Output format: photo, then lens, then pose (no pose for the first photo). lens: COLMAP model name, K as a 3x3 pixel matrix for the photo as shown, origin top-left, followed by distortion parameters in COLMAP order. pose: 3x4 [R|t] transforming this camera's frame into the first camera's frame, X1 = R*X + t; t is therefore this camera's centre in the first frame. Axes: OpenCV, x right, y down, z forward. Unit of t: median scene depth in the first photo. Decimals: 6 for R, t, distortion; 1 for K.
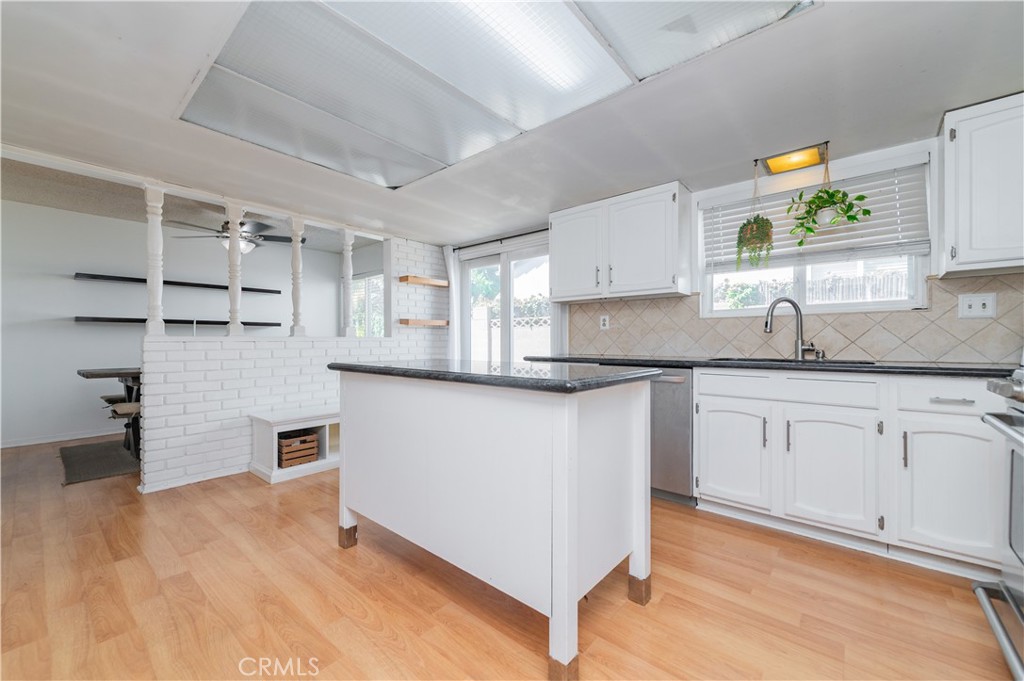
lens RADIAL K [[402.3, 0, 510.0], [0, 402.3, 345.5], [0, 0, 1]] dist [0.003187, -0.001155]
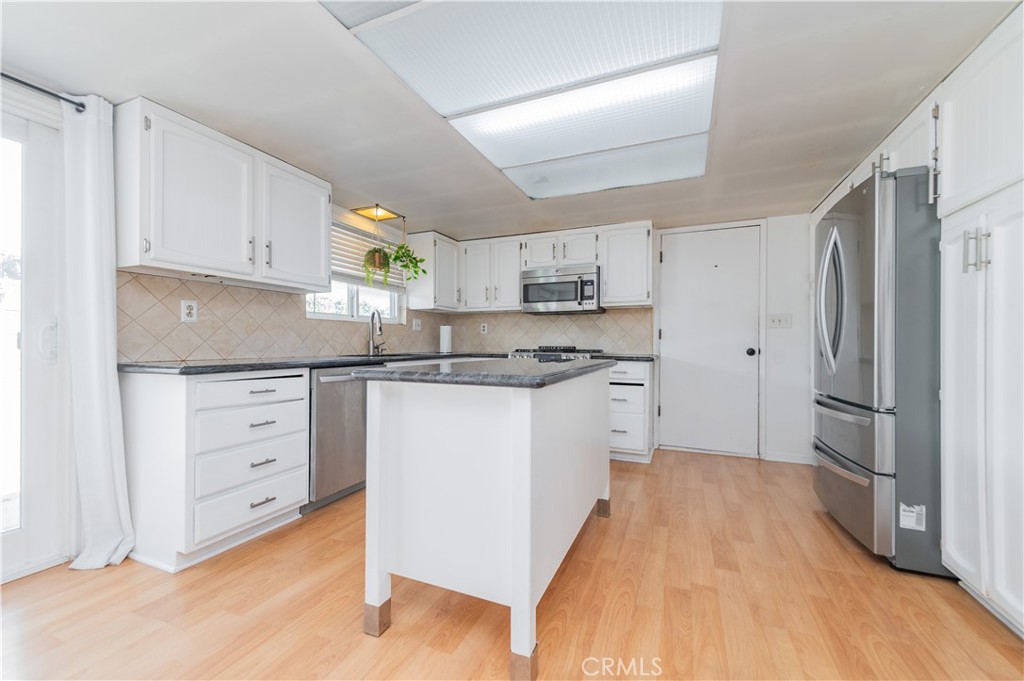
lens RADIAL K [[402.3, 0, 513.4], [0, 402.3, 342.8], [0, 0, 1]] dist [0.003187, -0.001155]
pose [[-0.304597, 0.000155, 0.952481, -0.601701], [0.003352, 0.999994, 0.000909, -0.004387], [-0.952476, 0.003470, -0.304595, 0.744778]]
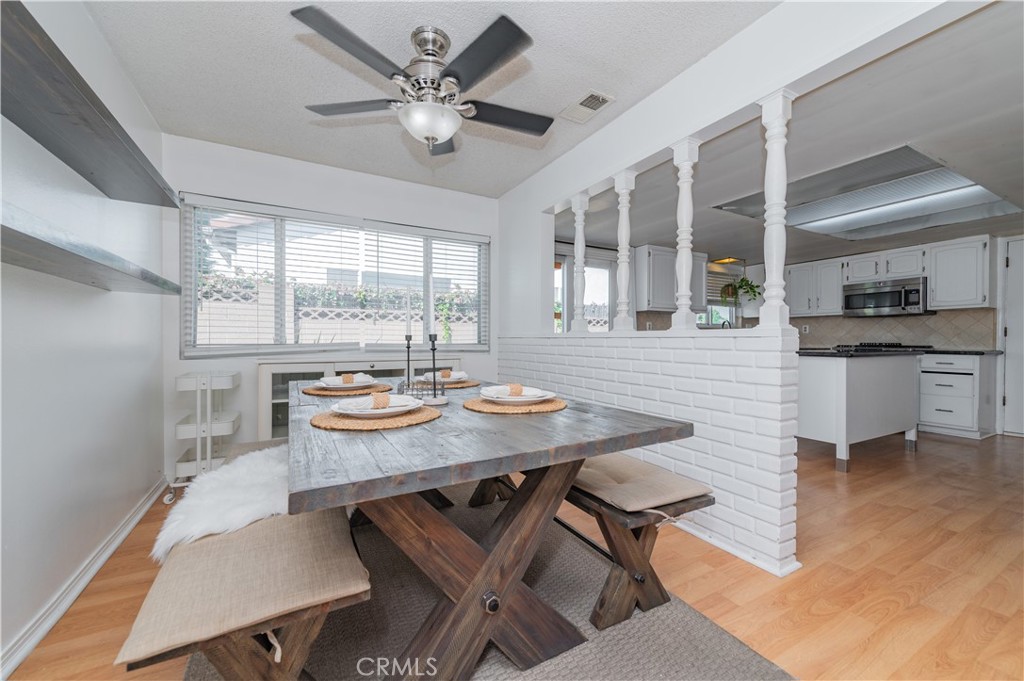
lens RADIAL K [[402.3, 0, 509.7], [0, 402.3, 344.1], [0, 0, 1]] dist [0.003187, -0.001155]
pose [[0.356369, -0.004981, 0.934332, -1.433622], [0.005867, 0.999978, 0.003093, -0.000415], [-0.934327, 0.004380, 0.356391, 1.023255]]
